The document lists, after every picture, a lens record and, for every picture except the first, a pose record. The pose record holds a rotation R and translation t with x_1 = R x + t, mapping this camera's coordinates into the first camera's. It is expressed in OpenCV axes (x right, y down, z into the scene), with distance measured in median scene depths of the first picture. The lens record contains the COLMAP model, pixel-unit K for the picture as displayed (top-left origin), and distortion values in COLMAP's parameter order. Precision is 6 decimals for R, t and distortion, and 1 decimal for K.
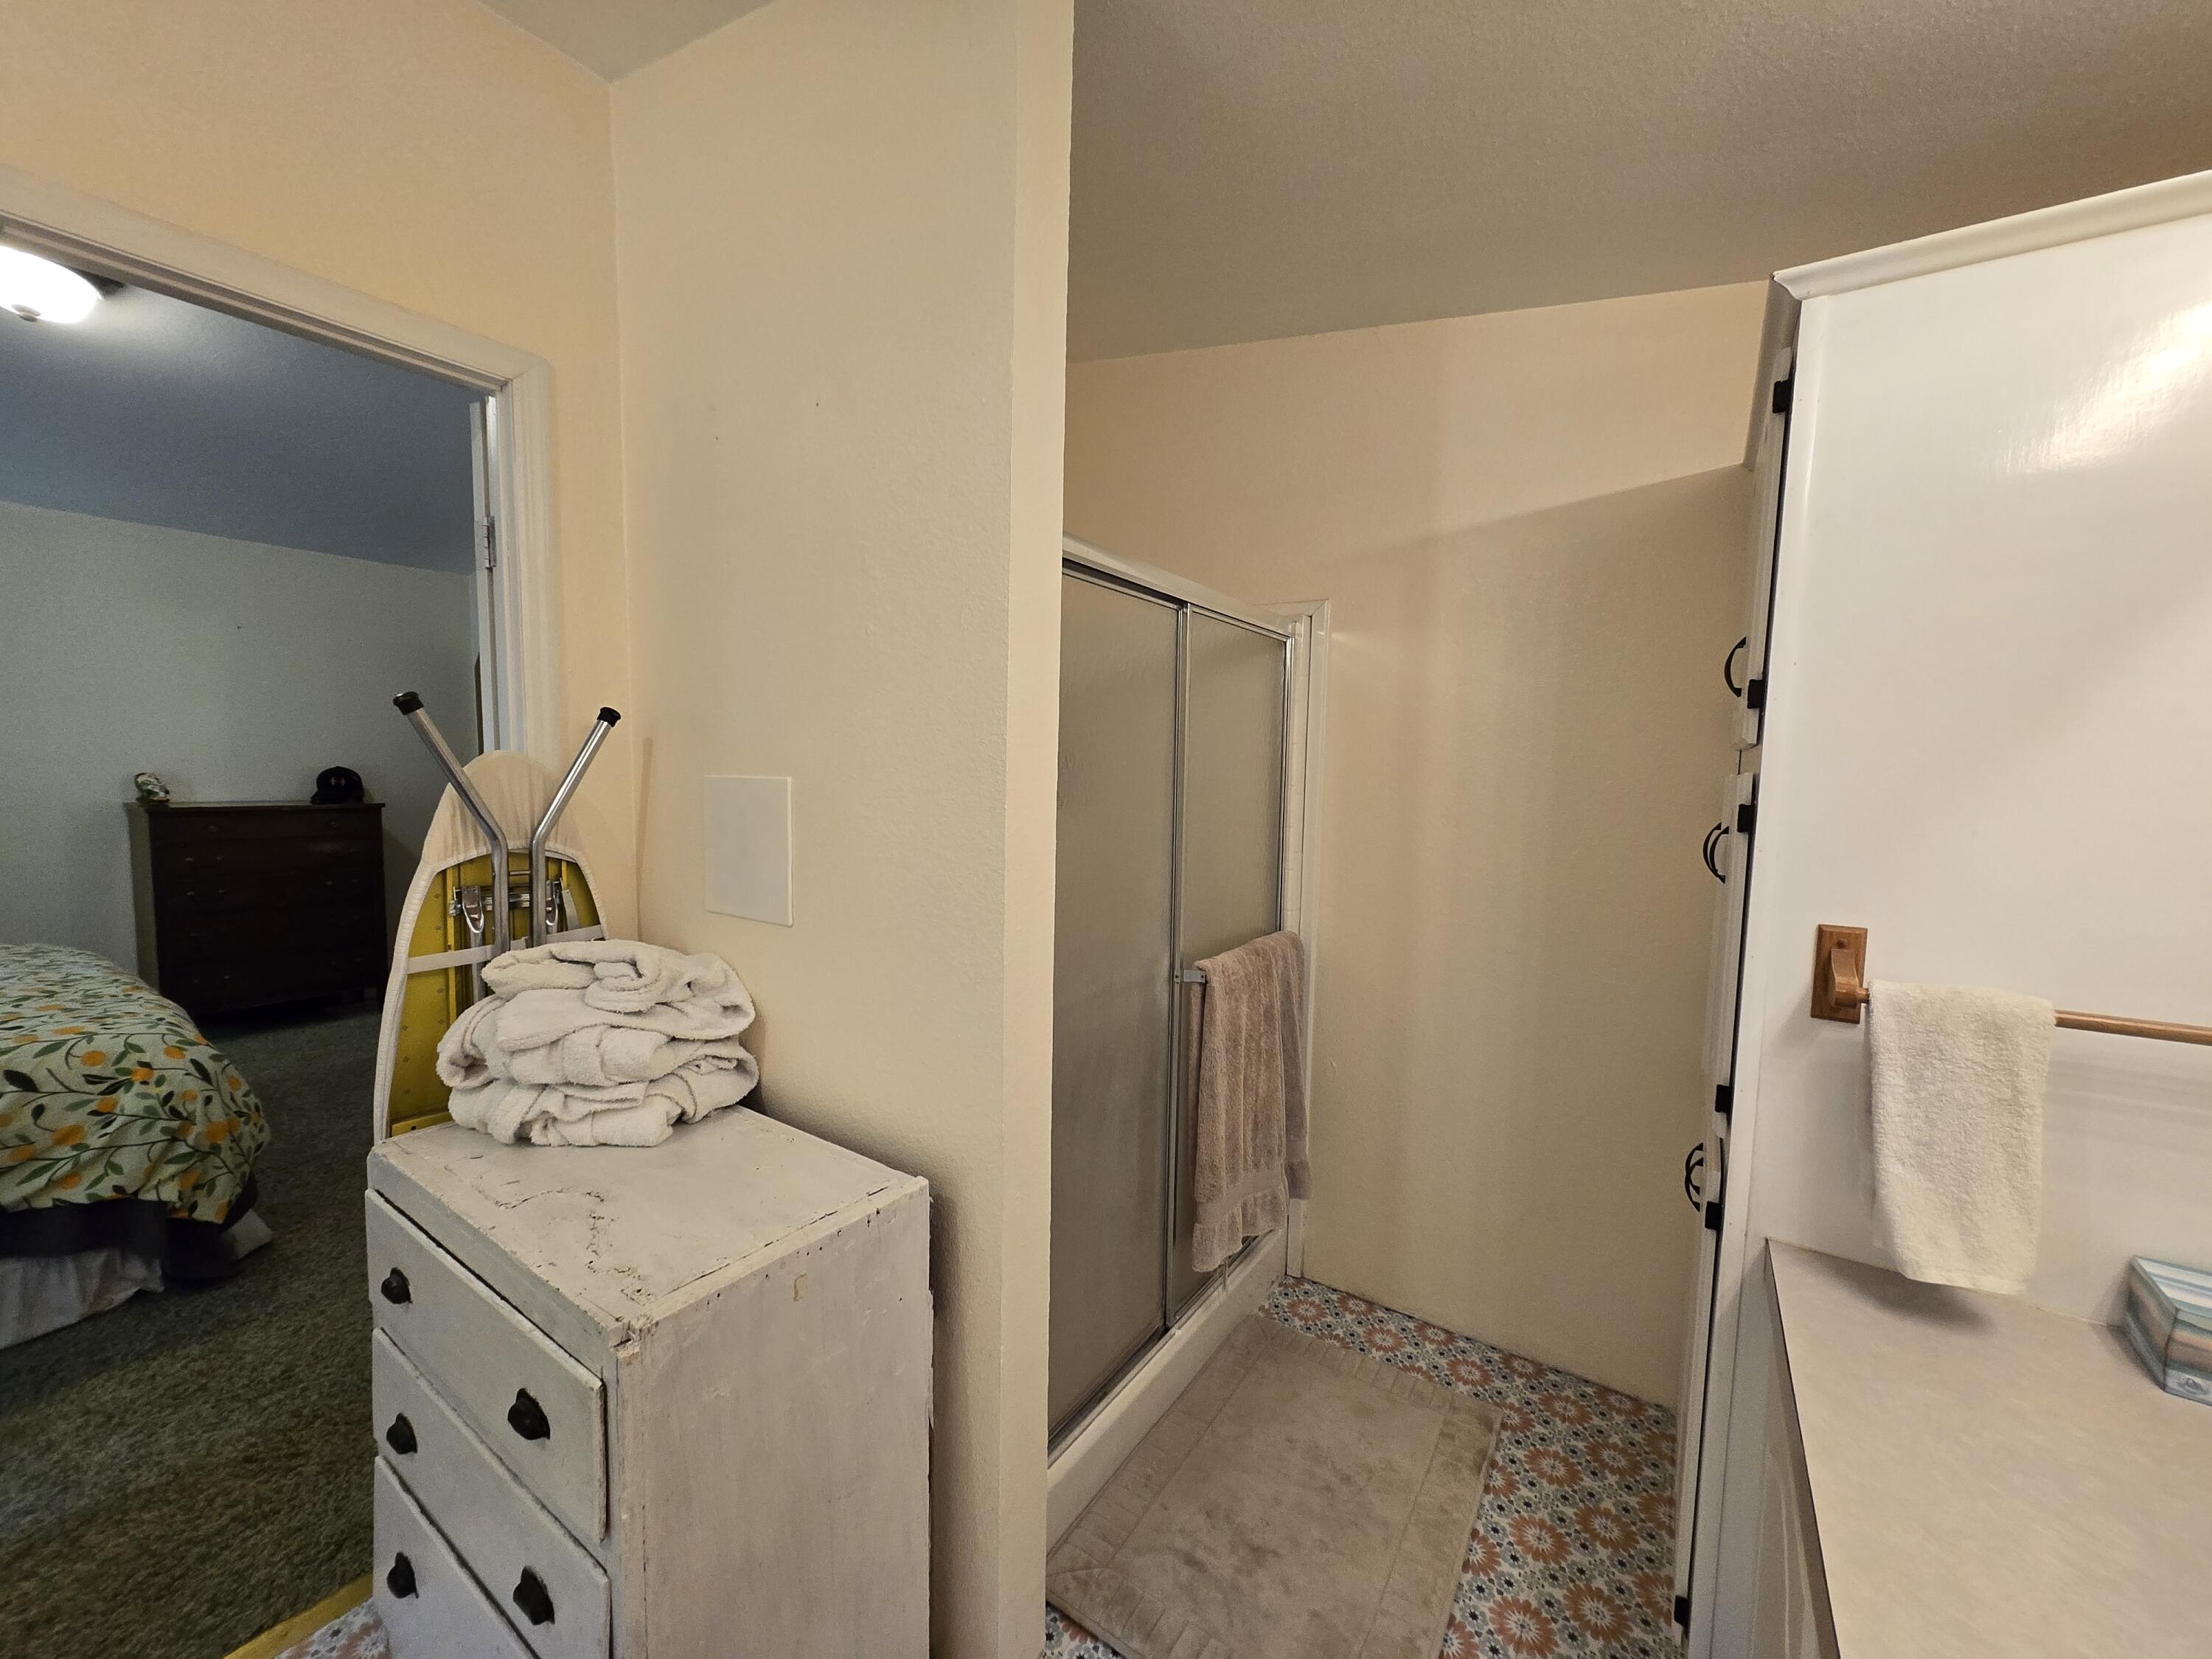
lens RADIAL K [[863.2, 0, 1097.4], [0, 863.2, 838.3], [0, 0, 1]] dist [0.000808, -0.000139]
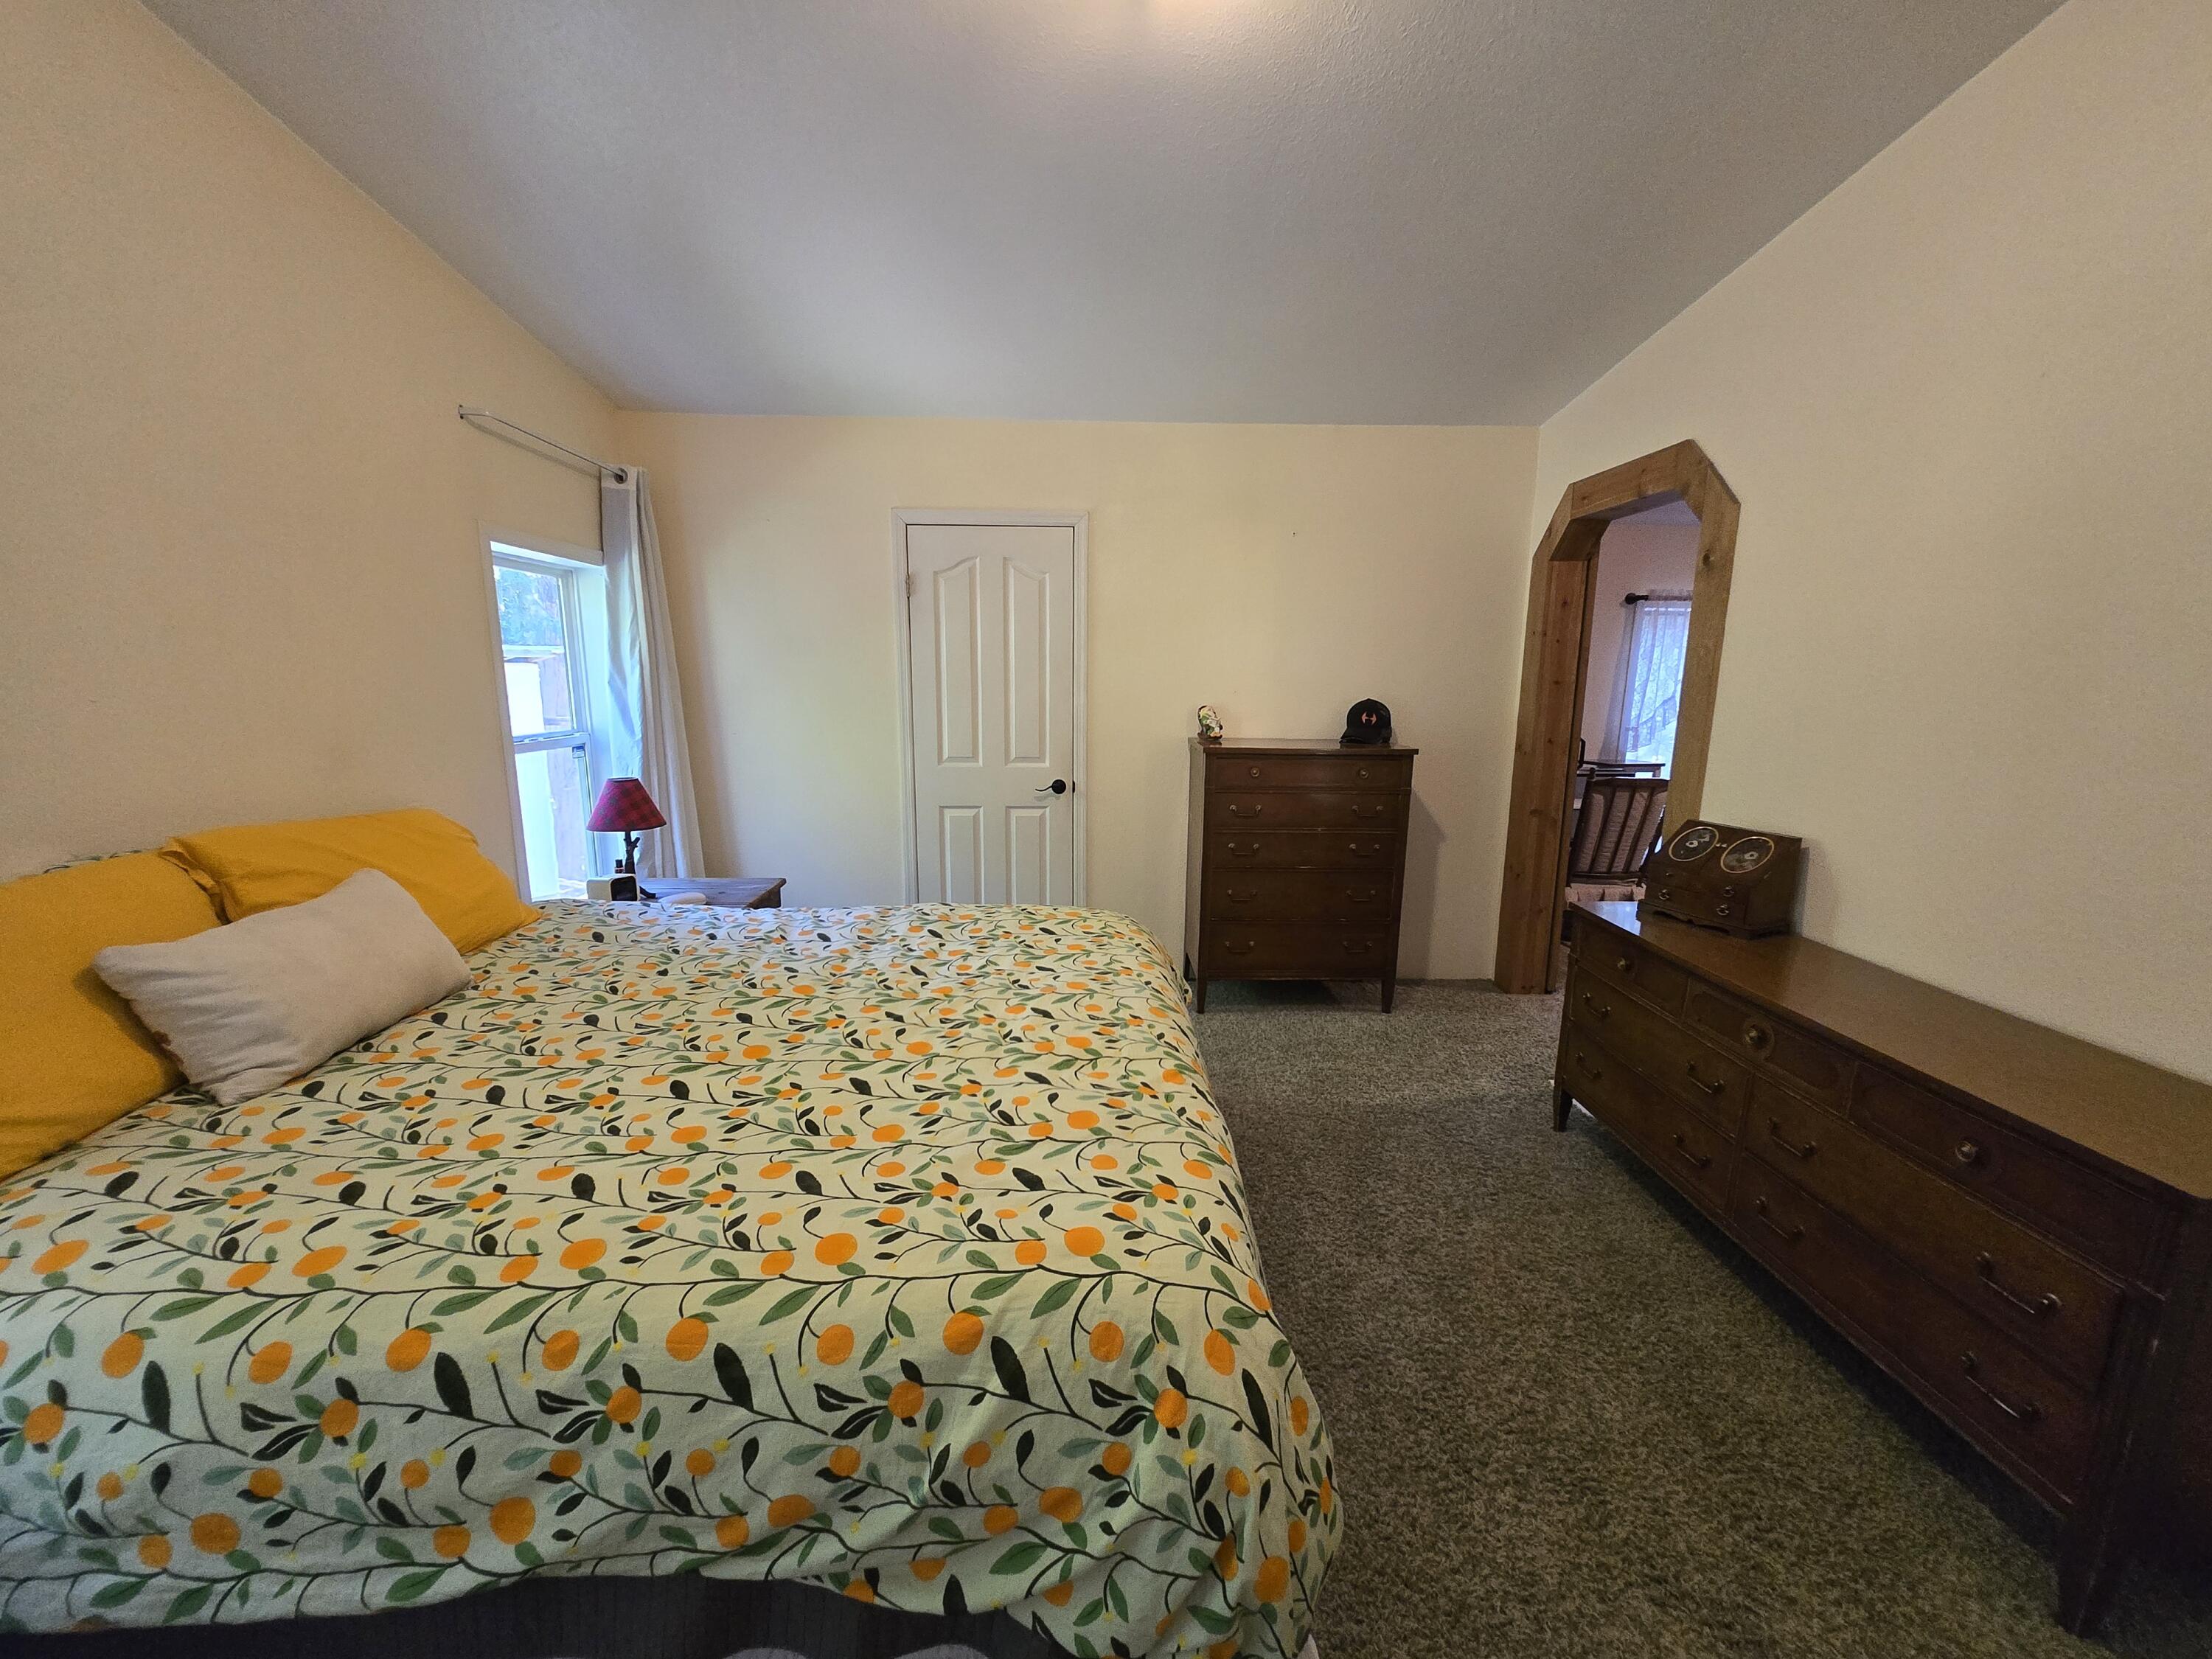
lens RADIAL K [[863.2, 0, 1097.4], [0, 863.2, 838.3], [0, 0, 1]] dist [0.000808, -0.000139]
pose [[0.582141, 0.135548, -0.801710, -0.773509], [-0.062194, 0.990541, 0.122313, -0.079505], [0.810706, -0.021342, 0.585065, 0.681446]]
